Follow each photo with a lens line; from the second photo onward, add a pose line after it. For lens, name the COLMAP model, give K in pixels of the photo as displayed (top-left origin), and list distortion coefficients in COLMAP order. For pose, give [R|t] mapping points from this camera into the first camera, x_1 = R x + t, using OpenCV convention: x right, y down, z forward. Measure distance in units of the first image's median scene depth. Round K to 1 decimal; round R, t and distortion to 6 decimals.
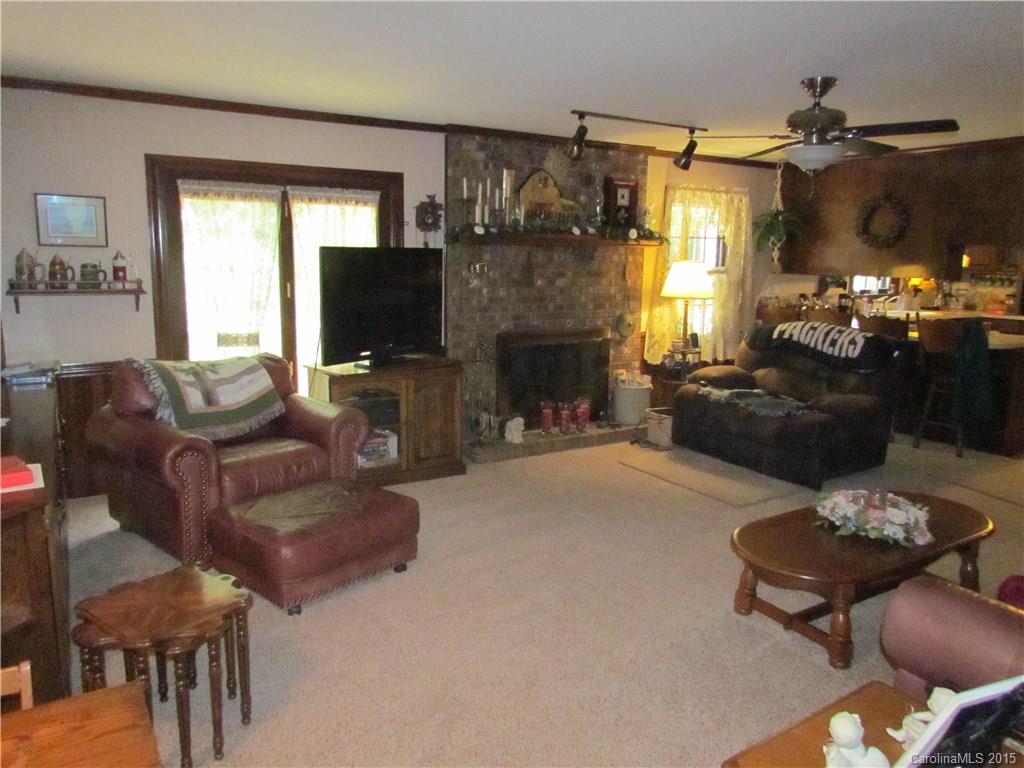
lens RADIAL K [[732.9, 0, 511.3], [0, 732.9, 382.3], [0, 0, 1]] dist [-0.016483, 0.001609]
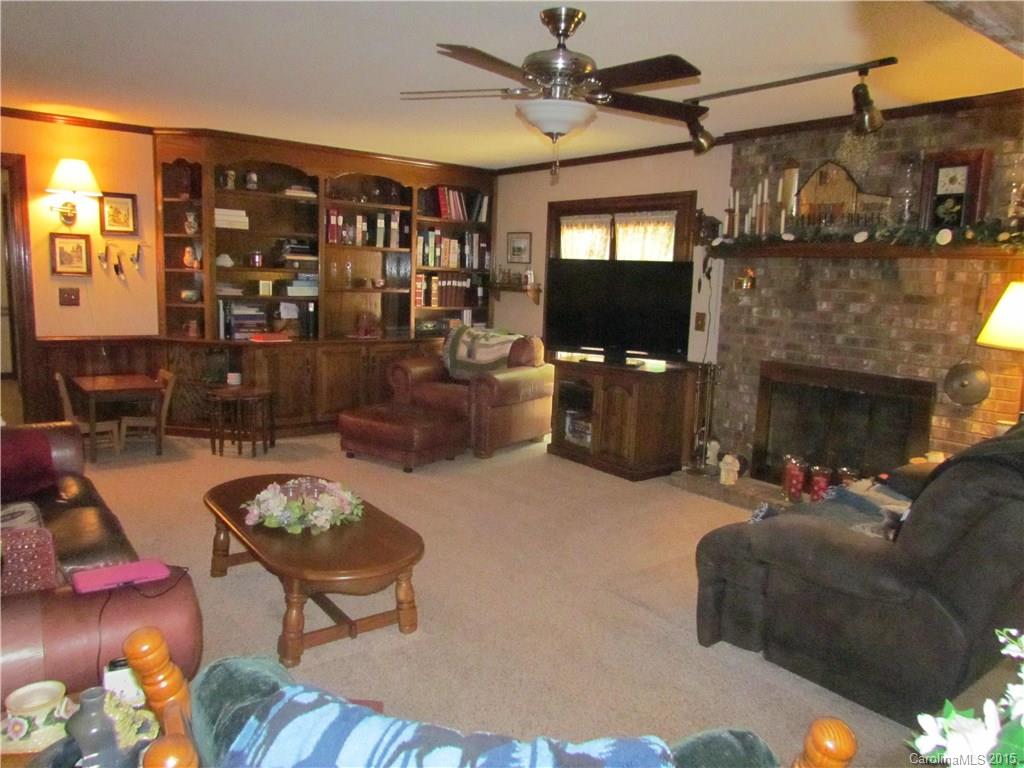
lens RADIAL K [[732.9, 0, 512.2], [0, 732.9, 381.6], [0, 0, 1]] dist [-0.016483, 0.001609]
pose [[0.106829, 0.136209, -0.984903, 0.795338], [-0.204903, 0.972325, 0.112244, -0.078420], [0.972935, 0.189819, 0.131782, 0.600652]]
